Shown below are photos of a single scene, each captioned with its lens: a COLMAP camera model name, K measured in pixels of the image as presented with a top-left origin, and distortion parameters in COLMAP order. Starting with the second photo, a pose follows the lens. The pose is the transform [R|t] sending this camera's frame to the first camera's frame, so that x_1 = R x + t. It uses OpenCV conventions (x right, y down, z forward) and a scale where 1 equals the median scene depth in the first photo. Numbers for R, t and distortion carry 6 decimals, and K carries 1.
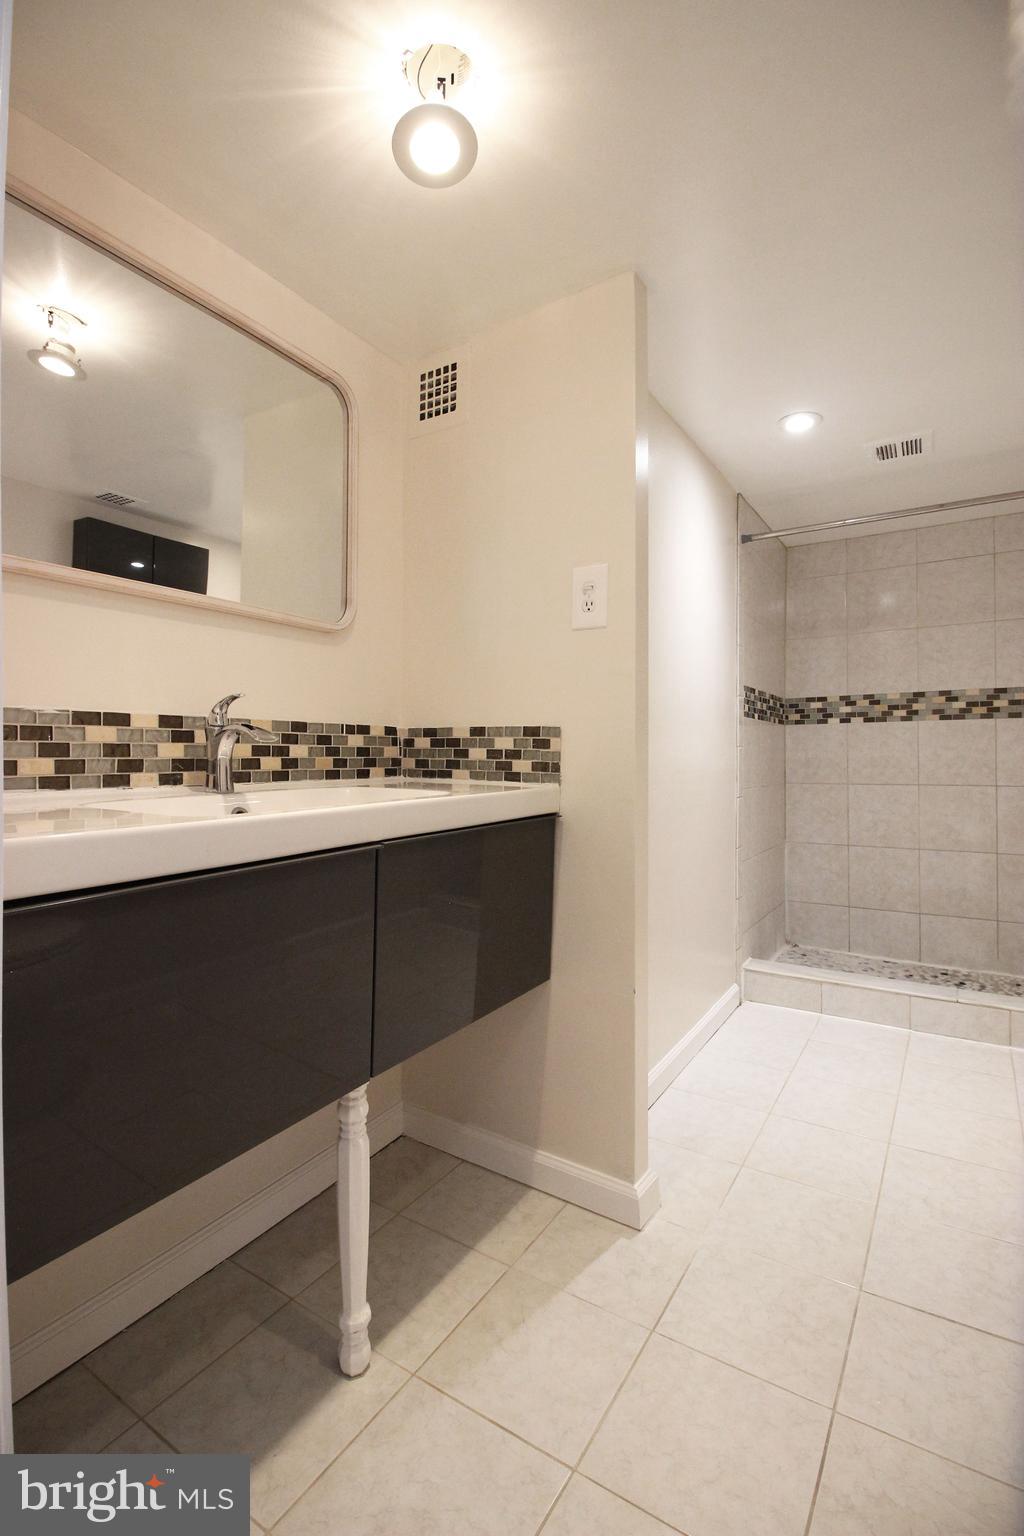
lens RADIAL K [[716.6, 0, 502.8], [0, 716.6, 751.6], [0, 0, 1]] dist [0.001353, -0.009541]
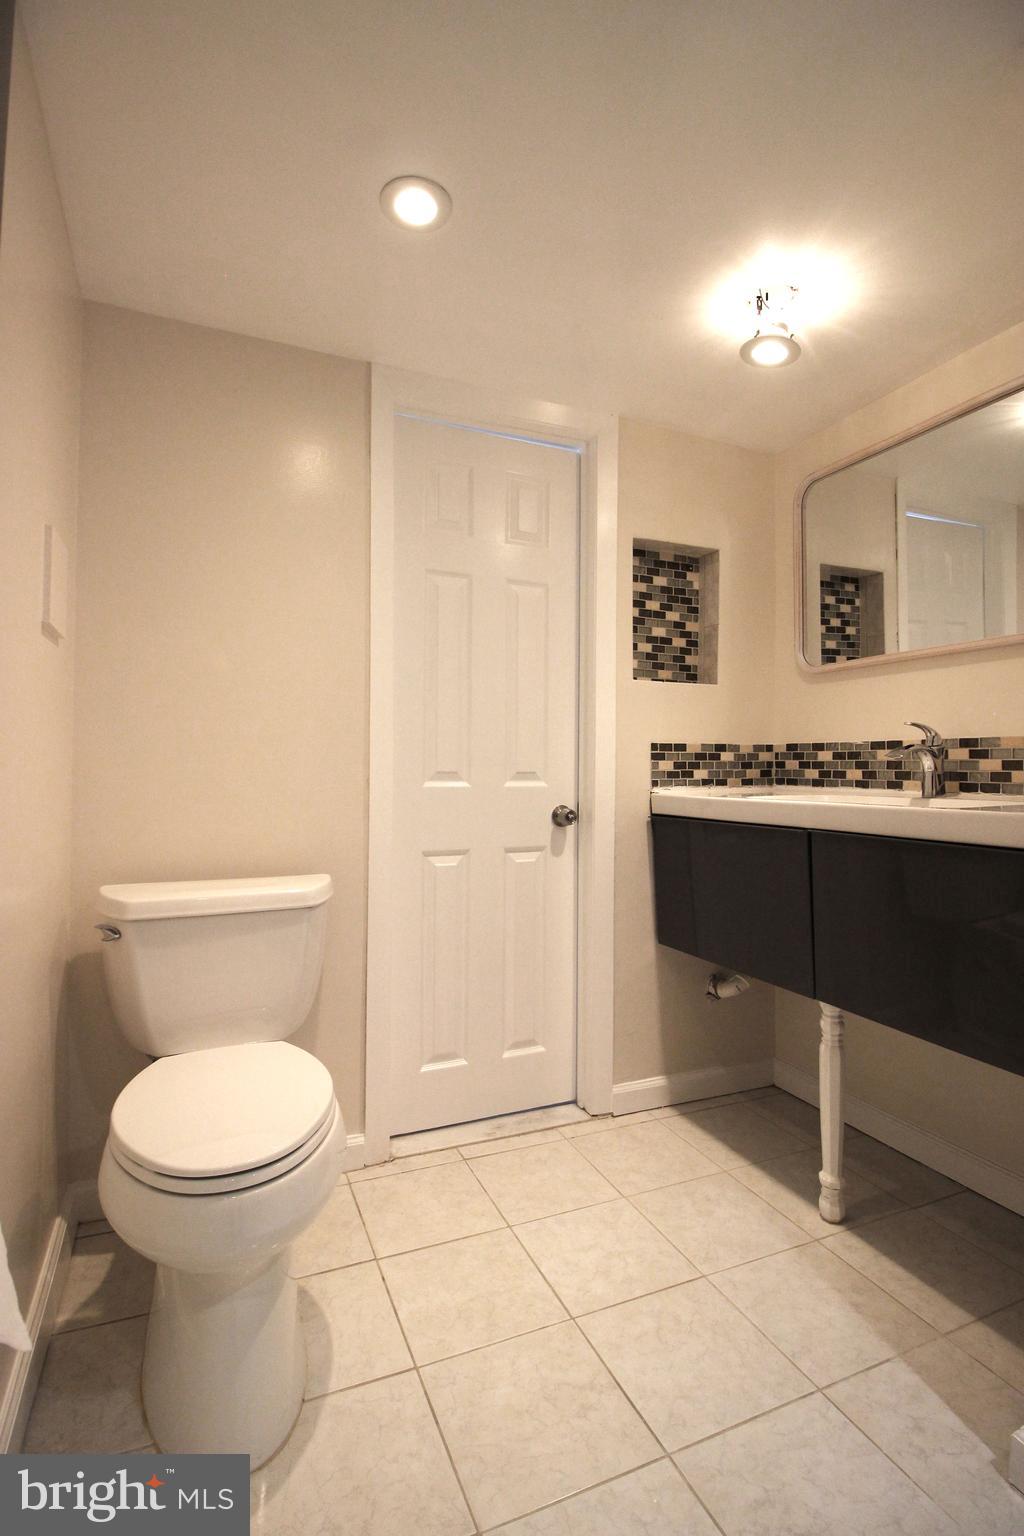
lens RADIAL K [[716.6, 0, 505.1], [0, 716.6, 767.3], [0, 0, 1]] dist [0.001353, -0.009541]
pose [[-0.560897, 0.001448, -0.827884, 0.578878], [0.000456, 0.999999, 0.001440, 0.000078], [0.827886, 0.000431, -0.560897, 0.567948]]
